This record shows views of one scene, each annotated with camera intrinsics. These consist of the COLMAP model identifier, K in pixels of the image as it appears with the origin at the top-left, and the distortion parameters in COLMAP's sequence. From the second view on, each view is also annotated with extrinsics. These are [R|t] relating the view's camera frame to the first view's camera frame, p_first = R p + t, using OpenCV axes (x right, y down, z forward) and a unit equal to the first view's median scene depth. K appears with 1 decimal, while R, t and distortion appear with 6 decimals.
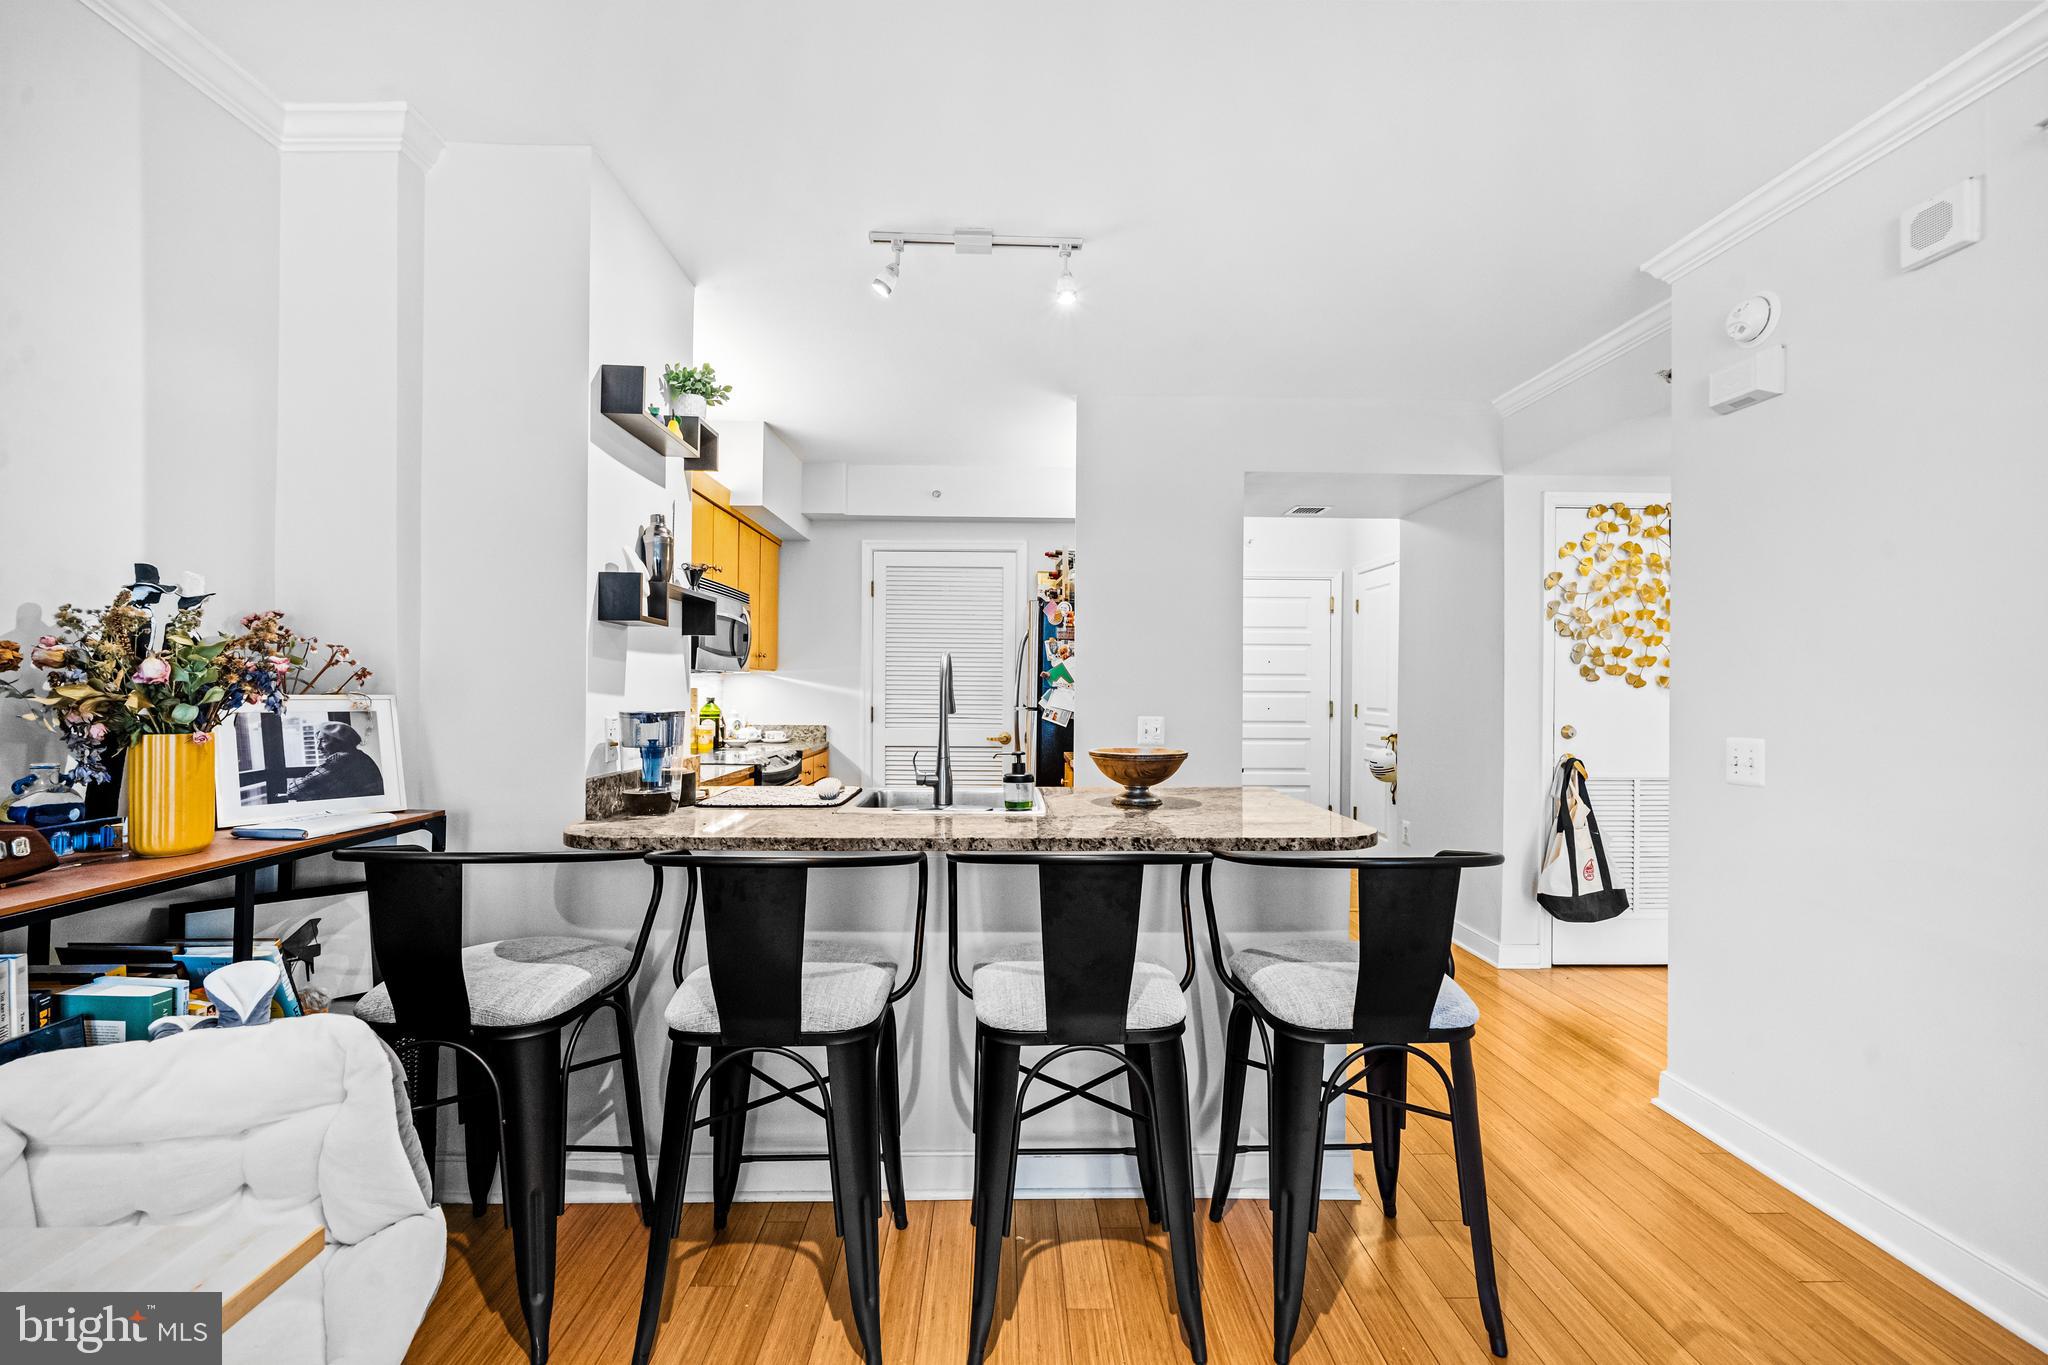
lens RADIAL K [[859.5, 0, 1024.0], [0, 859.5, 682.5], [0, 0, 1]] dist [0.001397, 0.000063]
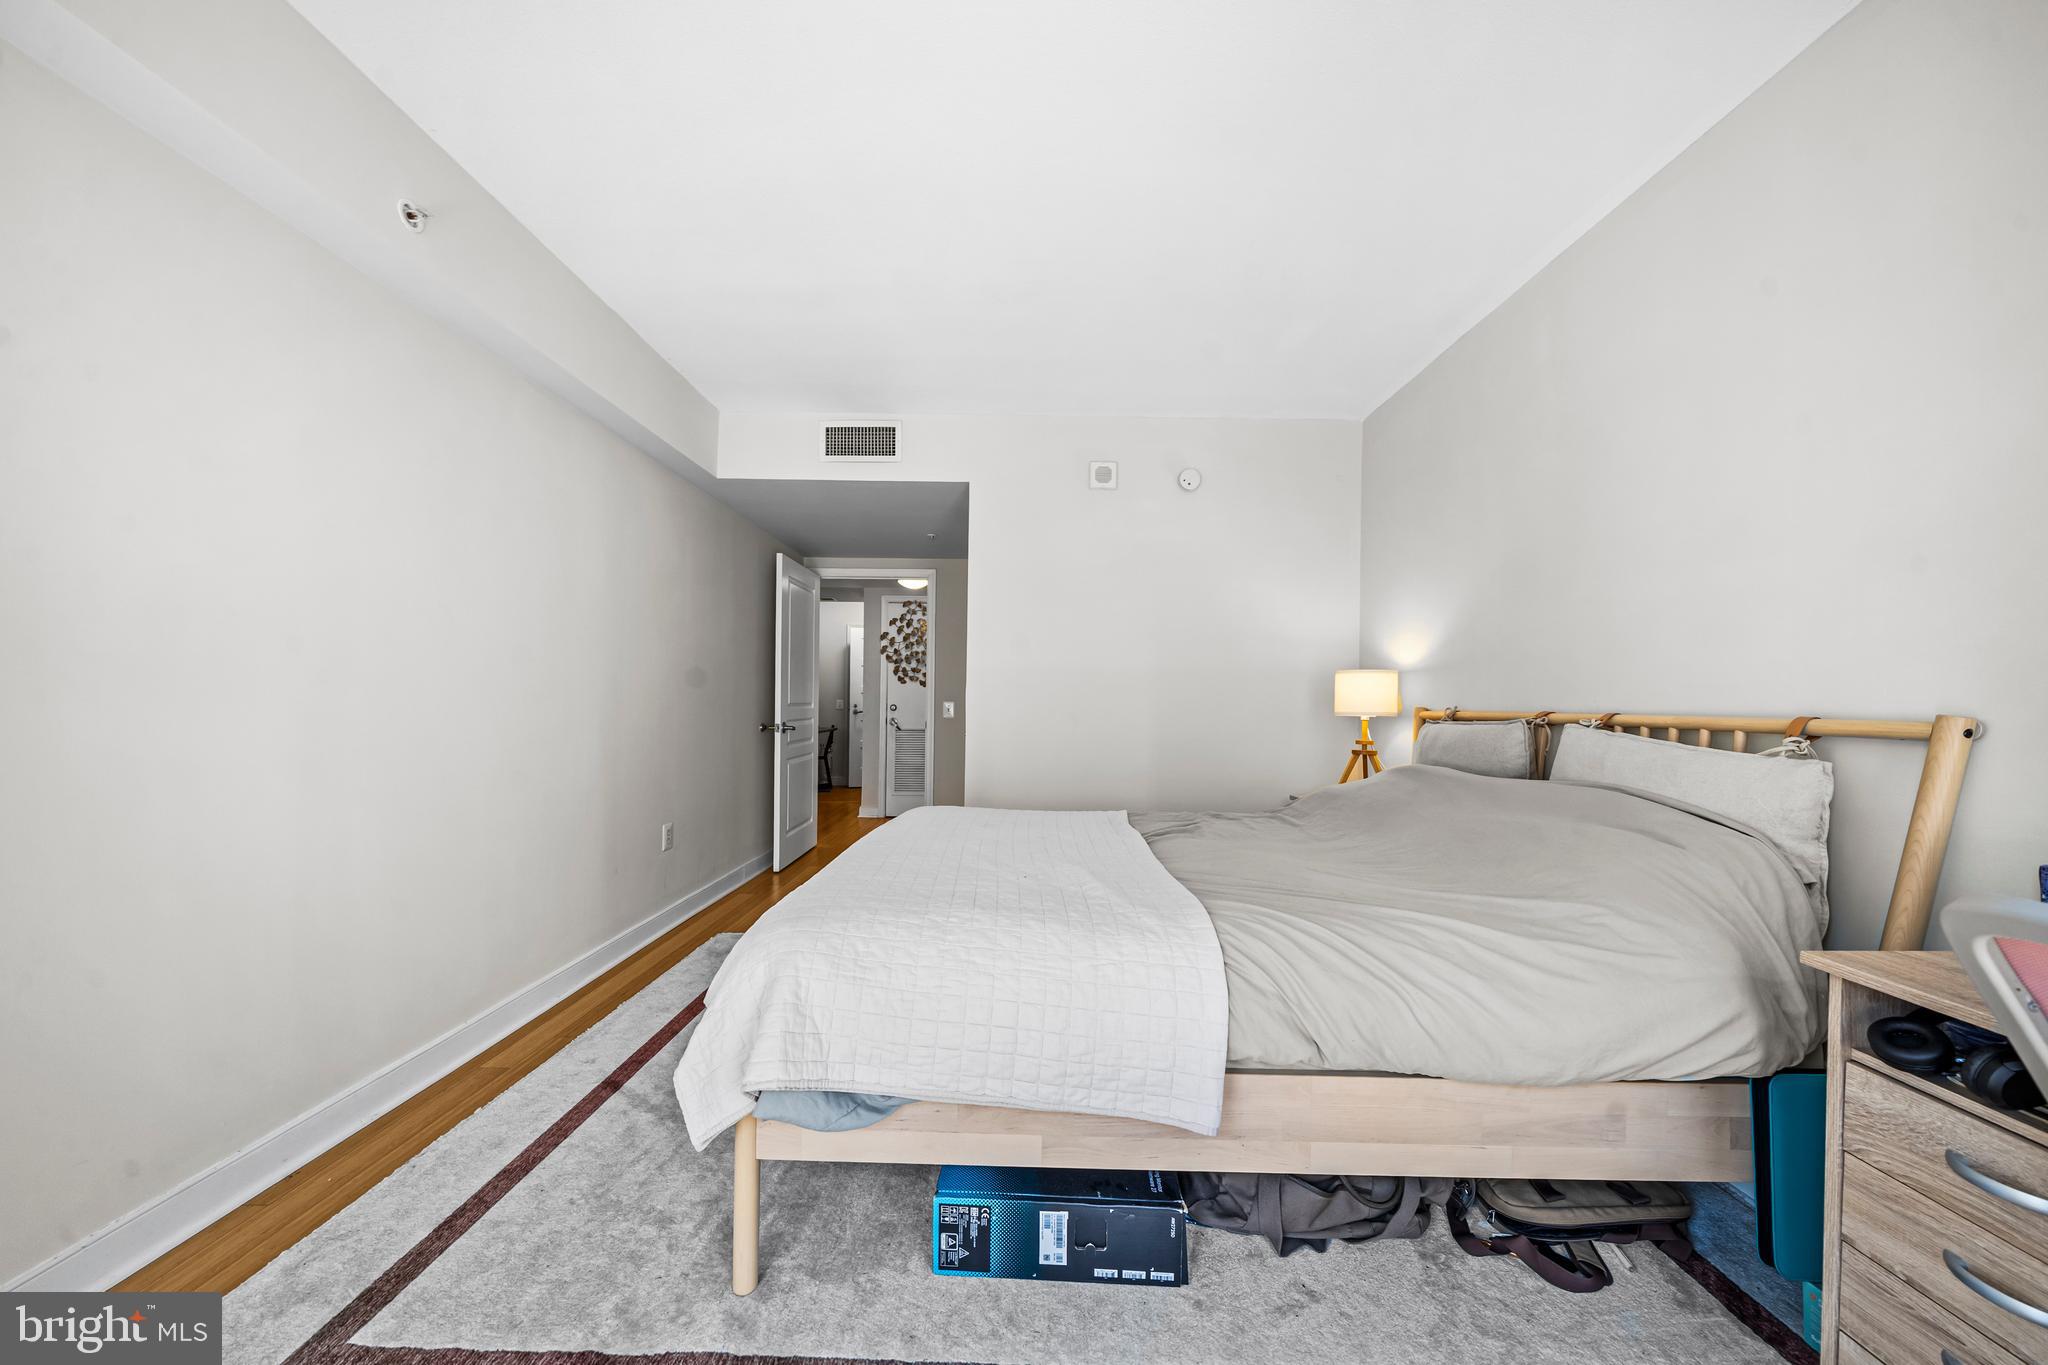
lens RADIAL K [[710.1, 0, 1024.8], [0, 710.1, 700.2], [0, 0, 1]] dist [-0.006321, -0.000071]
pose [[0.999654, 0.018727, -0.018456, 1.000543], [-0.018787, 0.999819, -0.003115, 0.039417], [0.018394, 0.003460, 0.999825, -0.757878]]
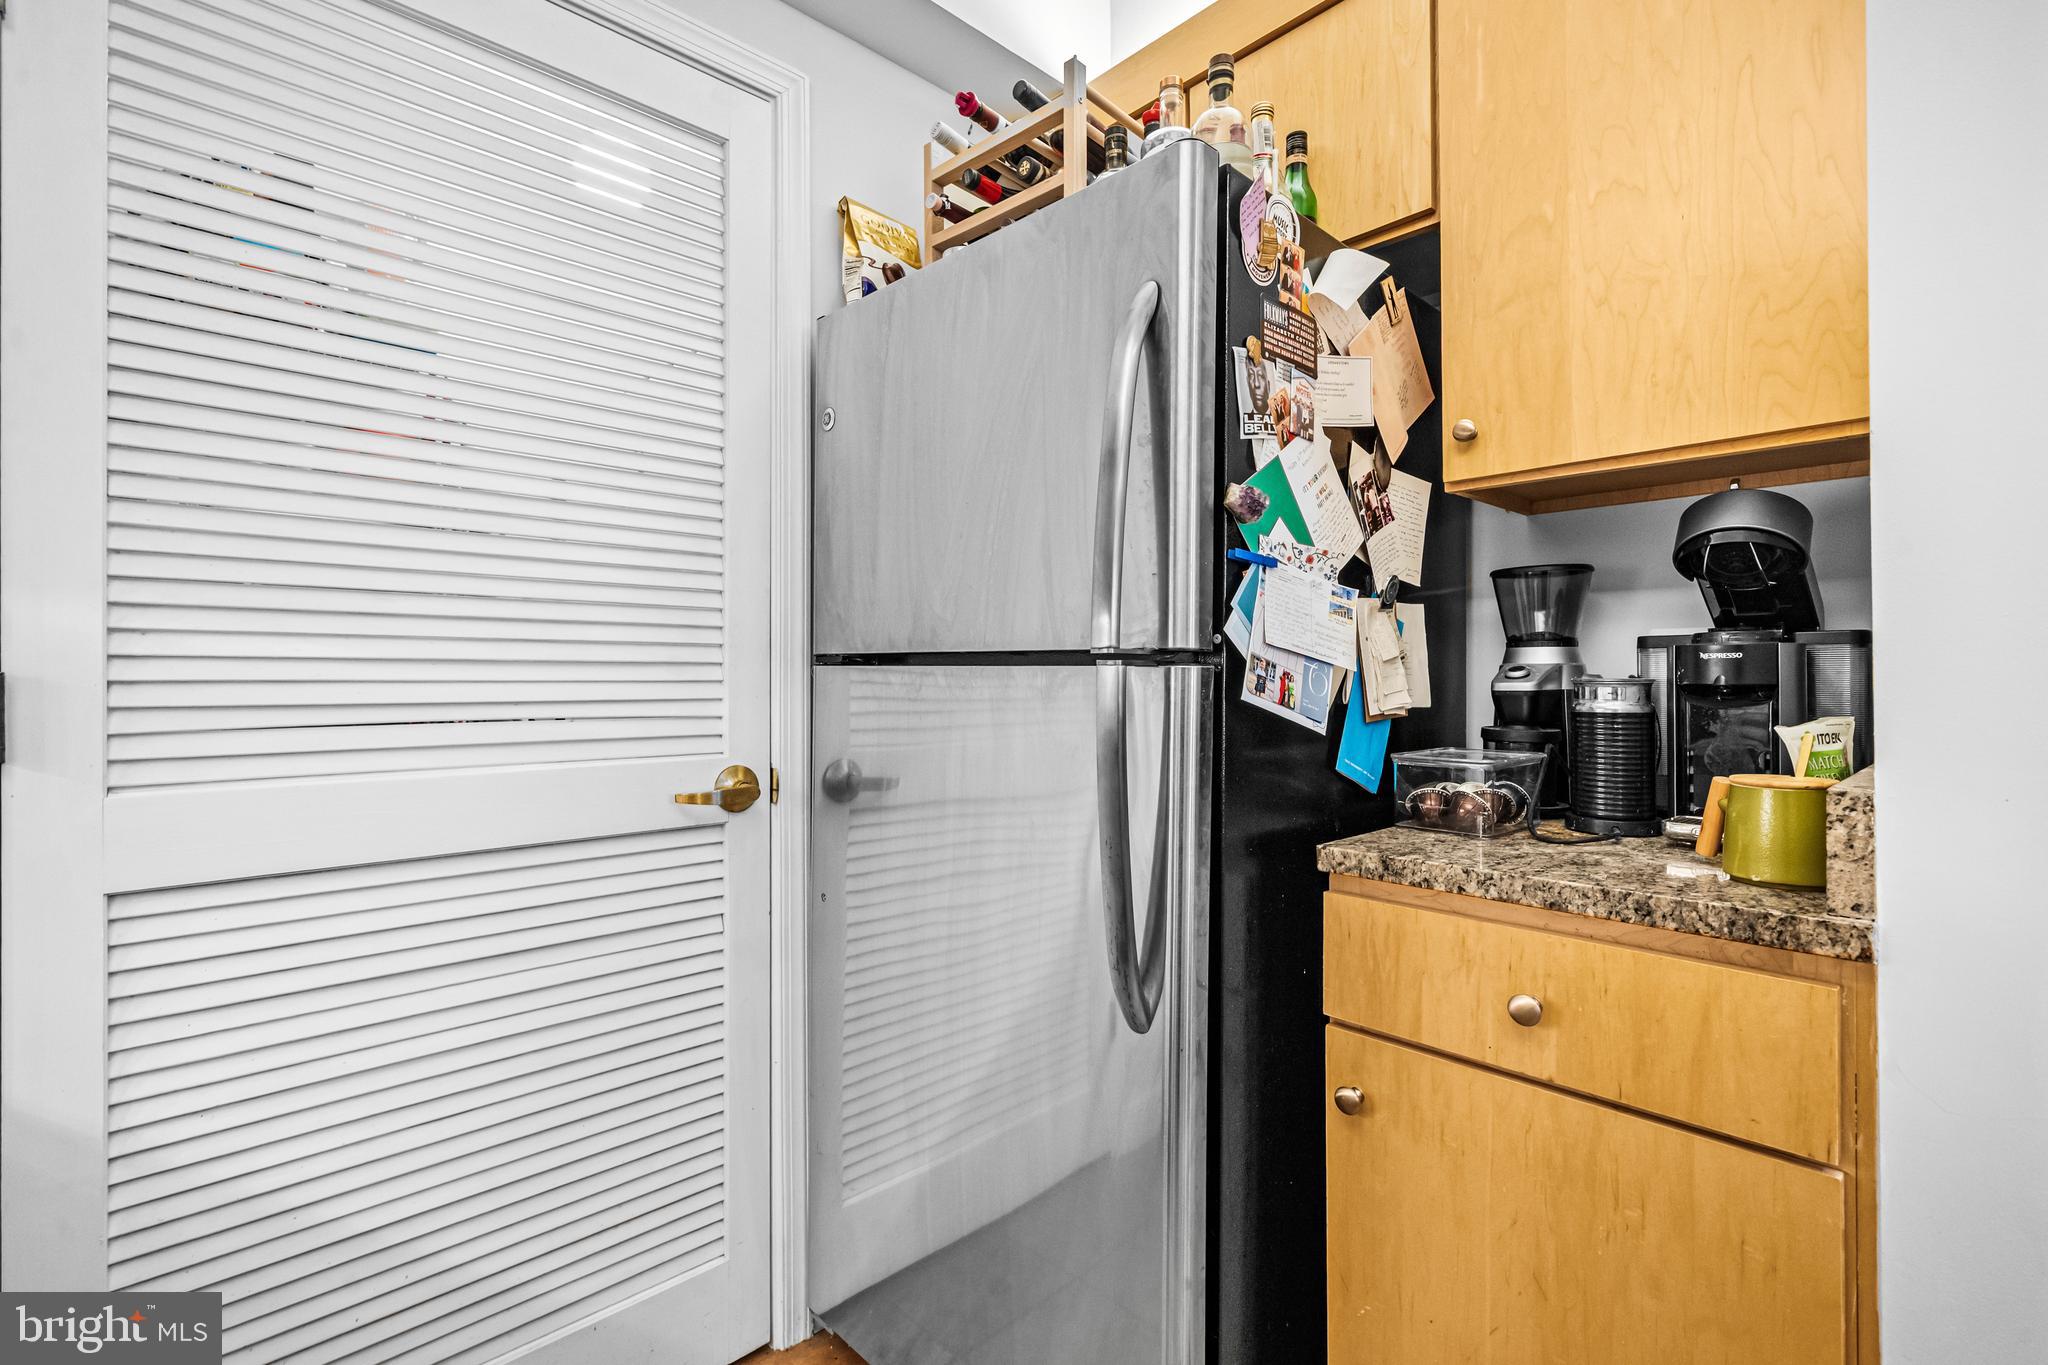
lens RADIAL K [[898.2, 0, 1023.0], [0, 898.2, 688.2], [0, 0, 1]] dist [-0.001875, -0.000280]
pose [[0.746299, -0.011130, 0.665518, -0.196307], [0.005336, 0.999928, 0.010739, 0.042060], [-0.665589, -0.004463, 0.746305, 1.005070]]
